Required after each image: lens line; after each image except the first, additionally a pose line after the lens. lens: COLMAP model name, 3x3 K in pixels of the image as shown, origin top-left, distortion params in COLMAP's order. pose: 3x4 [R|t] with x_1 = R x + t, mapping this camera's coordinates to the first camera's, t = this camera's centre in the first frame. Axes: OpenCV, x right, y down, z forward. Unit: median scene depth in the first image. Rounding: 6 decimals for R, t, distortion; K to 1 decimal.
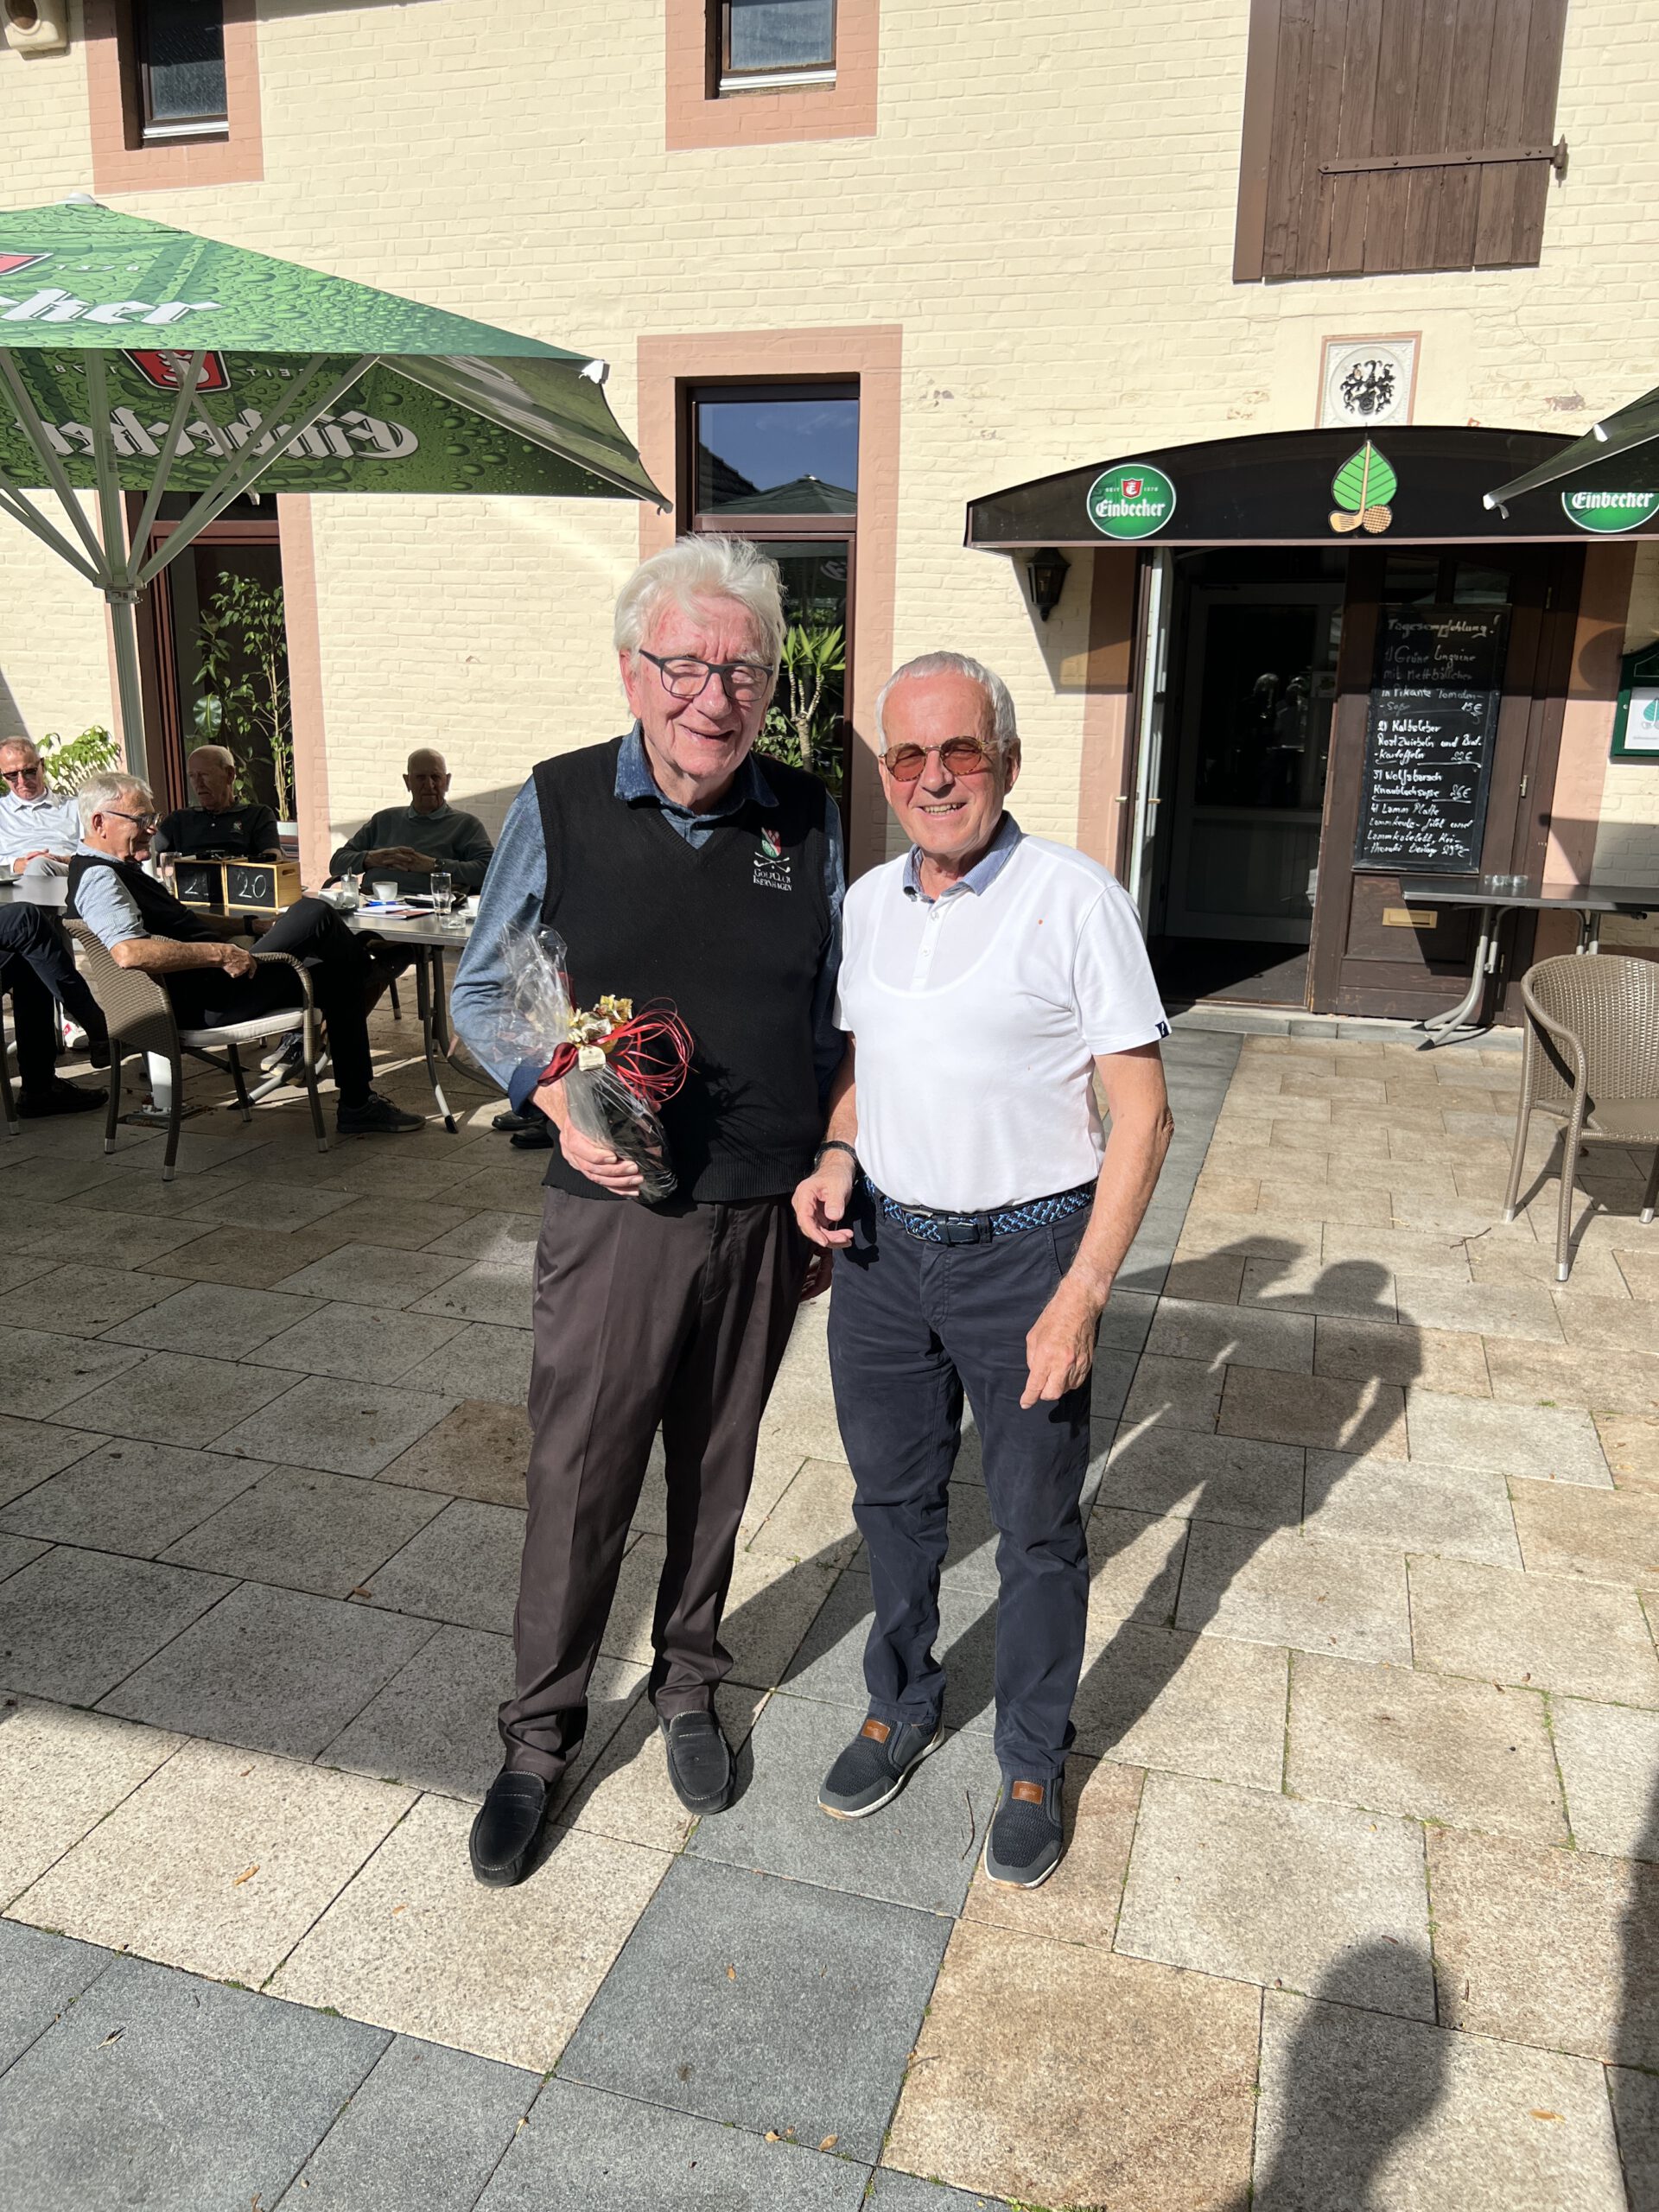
lens RADIAL K [[1669.8, 0, 826.7], [0, 1669.8, 1121.5], [0, 0, 1]] dist [0.042883, -0.049527]
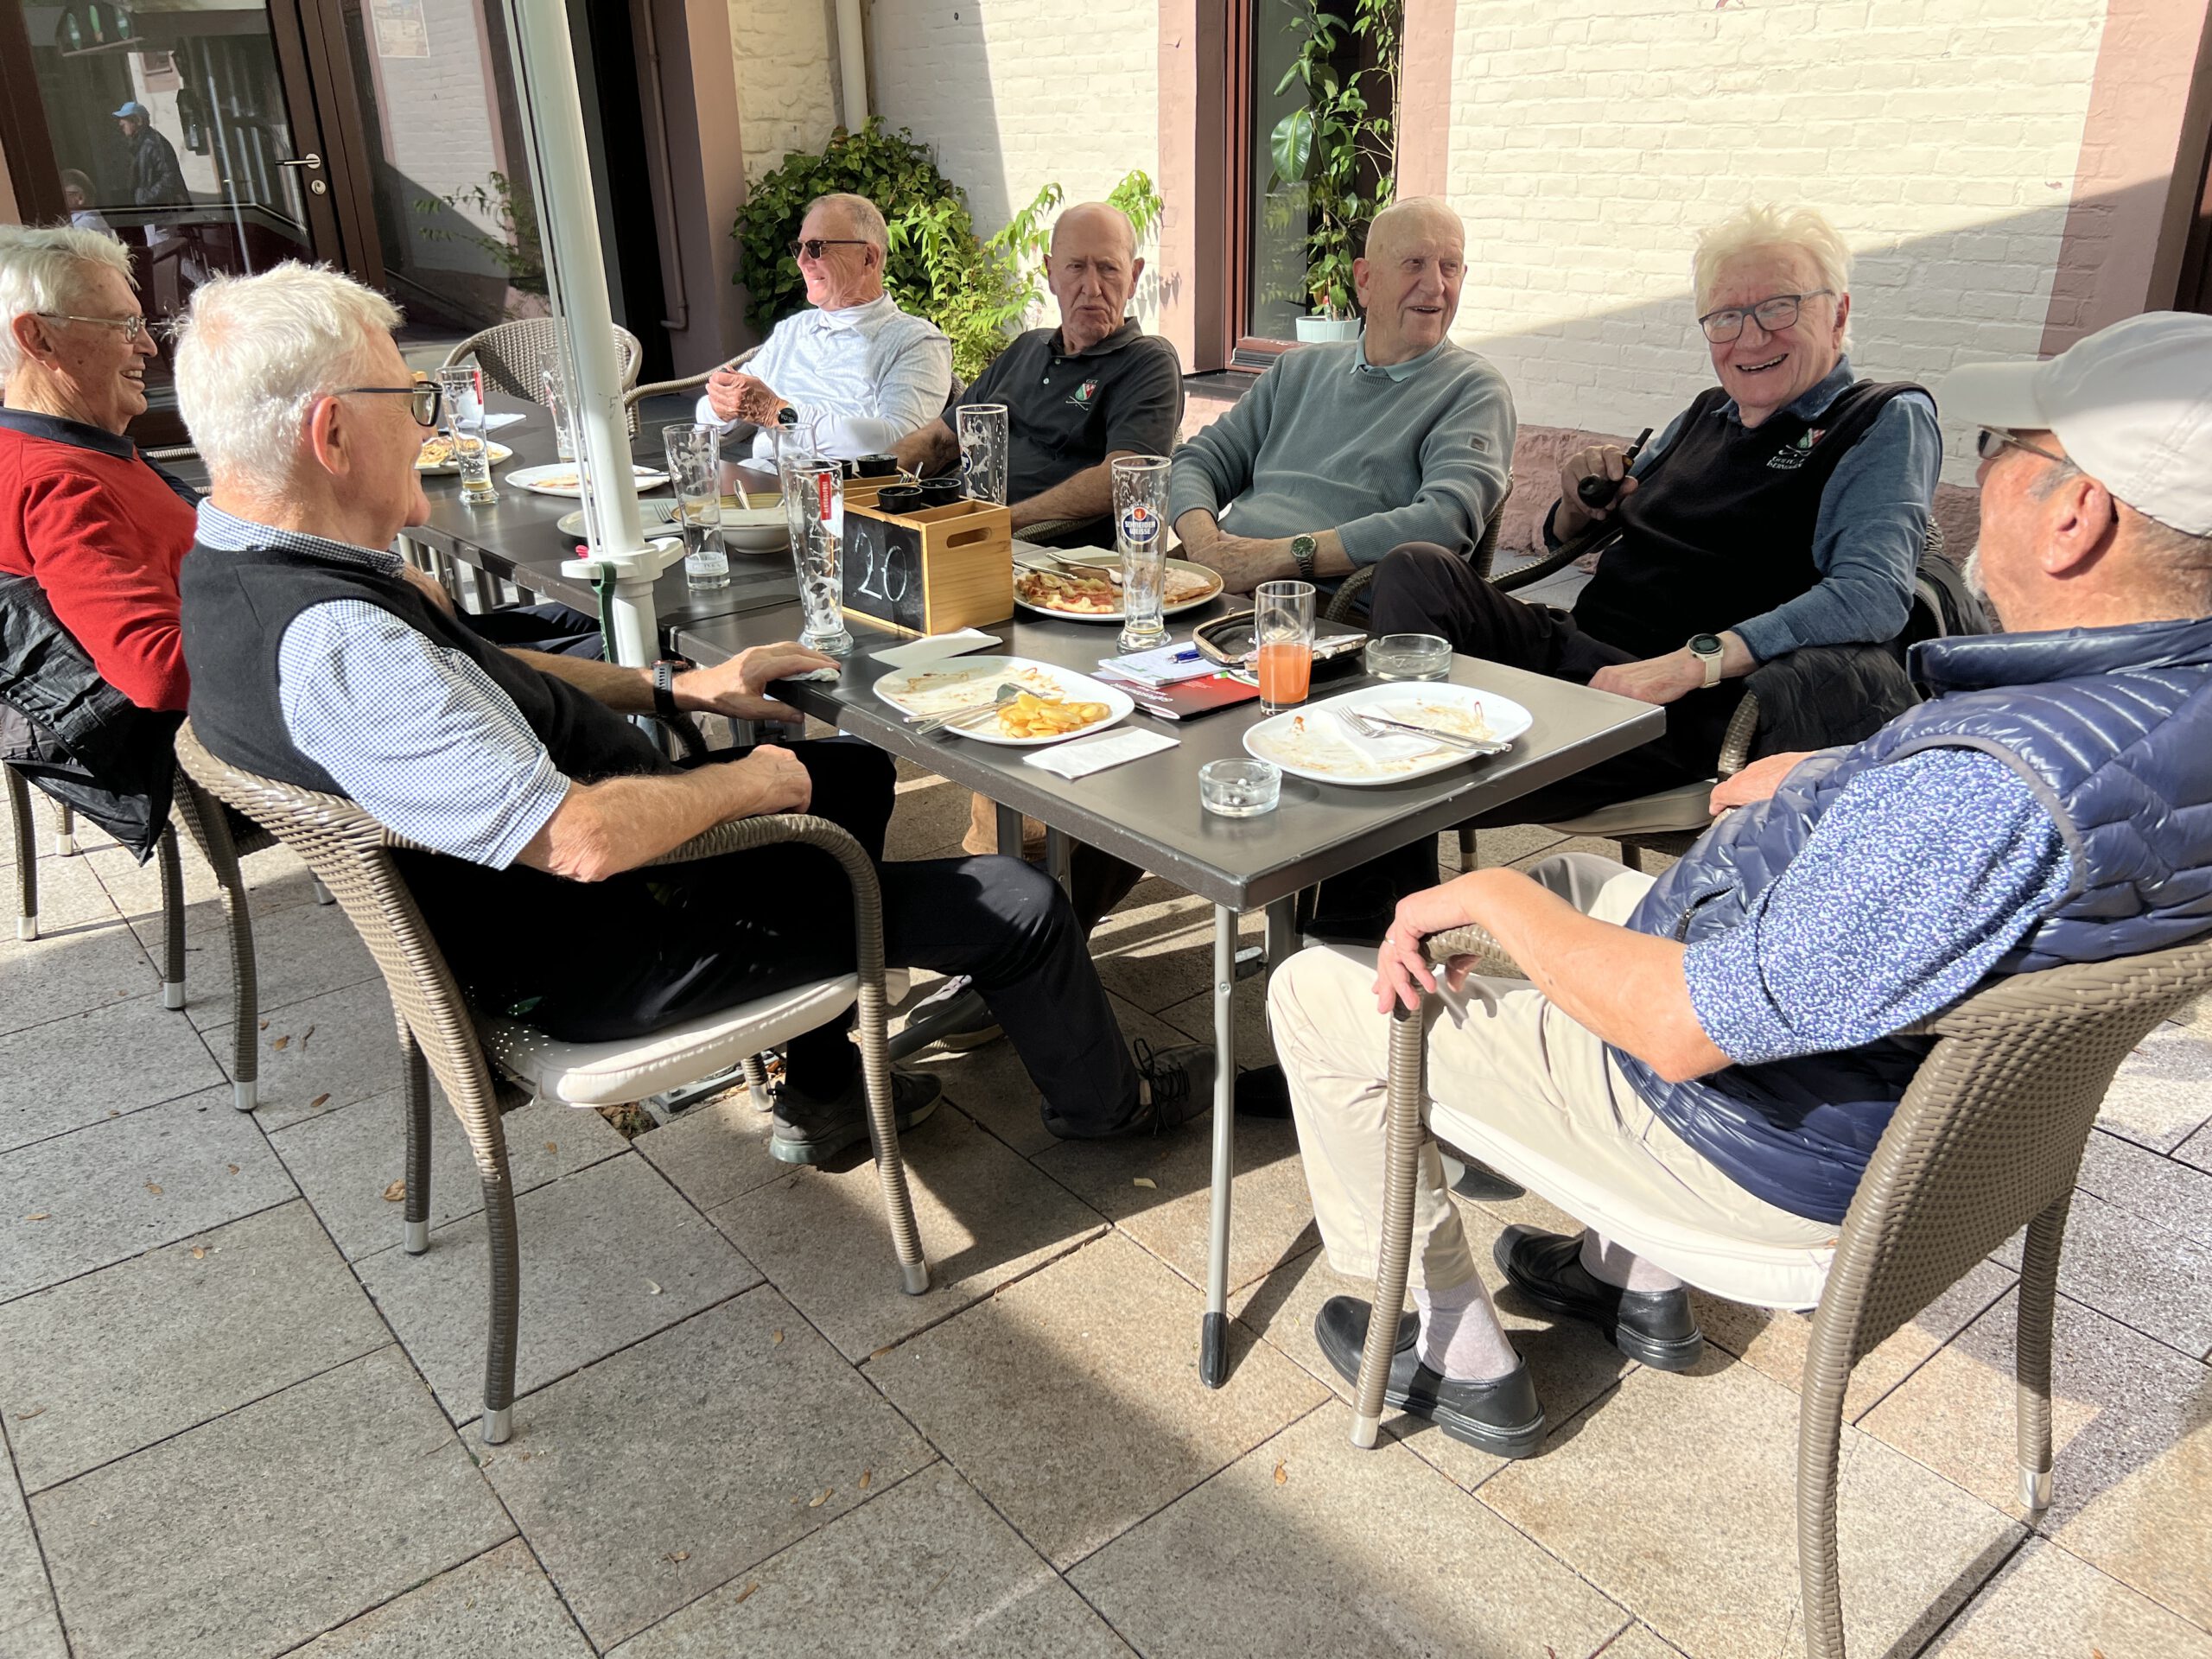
lens RADIAL K [[1678.2, 0, 1106.0], [0, 1678.2, 829.5], [0, 0, 1]] dist [0.025309, -0.007987]
pose [[0.830464, 0.180836, -0.526904, -0.075468], [-0.105772, 0.979826, 0.169570, -0.132053], [0.546938, -0.085090, 0.832837, 0.600111]]
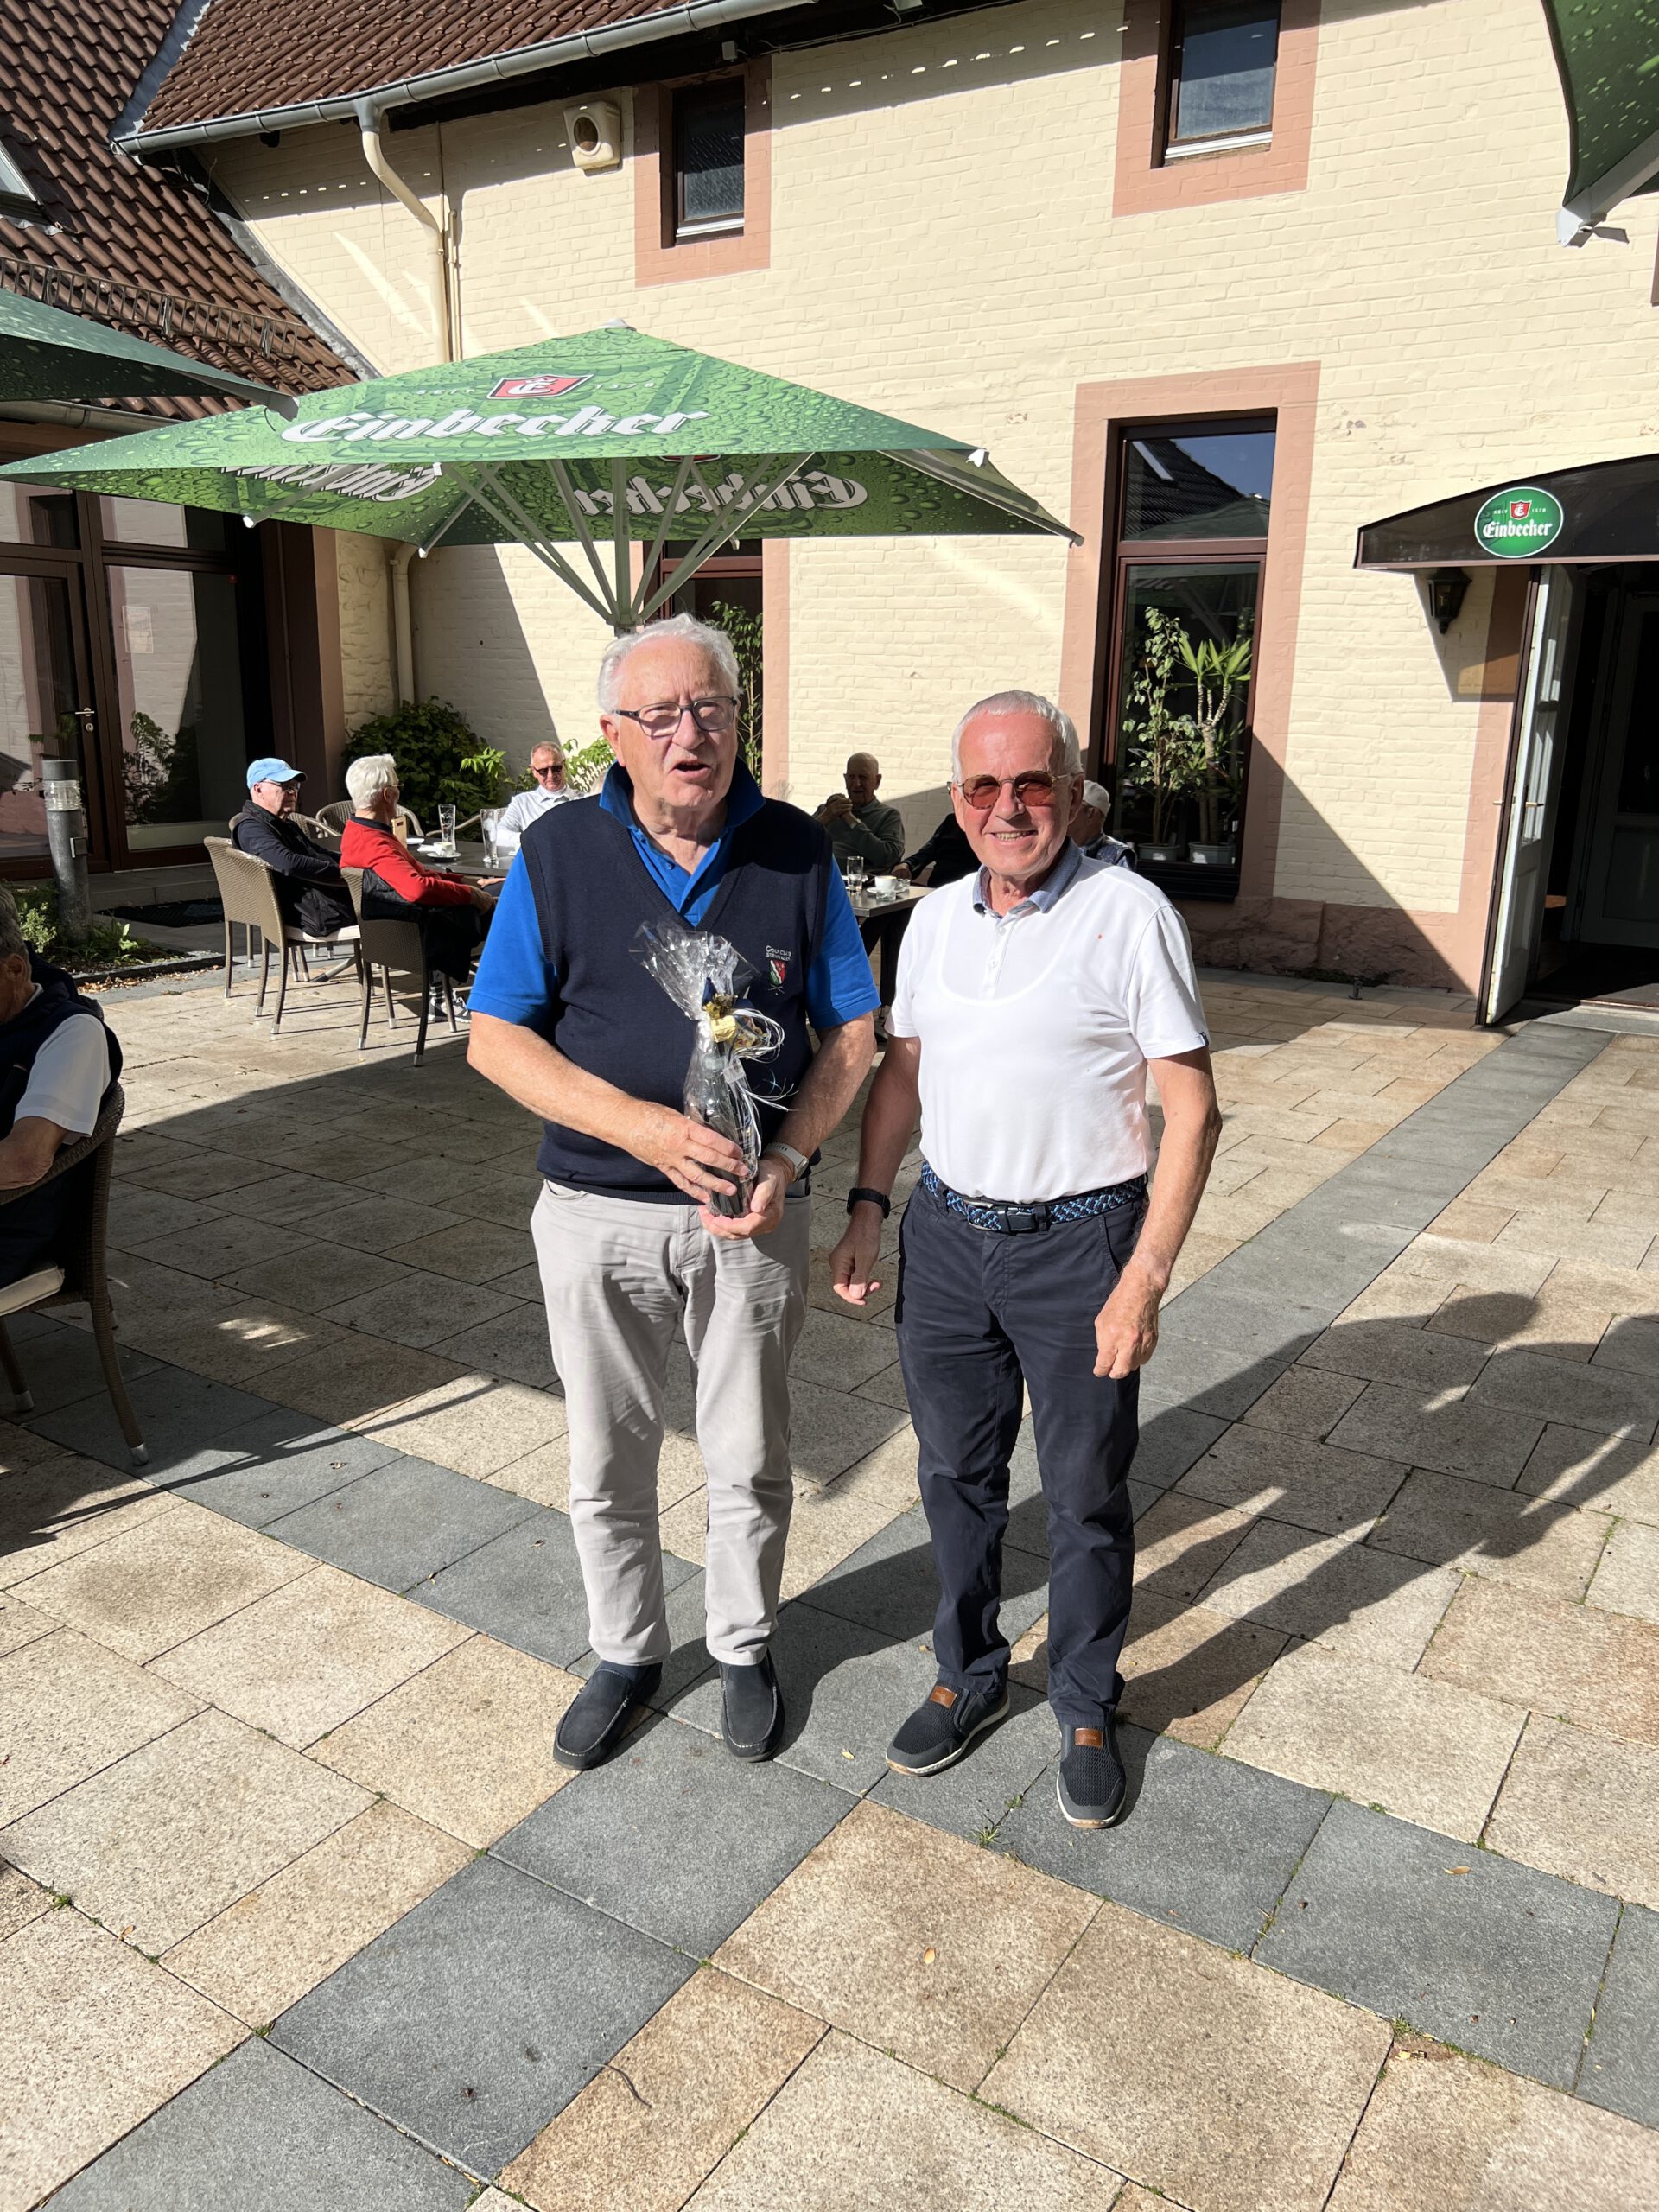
lens RADIAL K [[1670.9, 0, 819.0], [0, 1670.9, 1115.1], [0, 0, 1]] dist [0.042085, -0.042158]
pose [[0.960616, 0.065521, -0.270045, 0.065192], [-0.067245, 0.997732, 0.002873, 0.029677], [0.269621, 0.015400, 0.962843, -0.131860]]
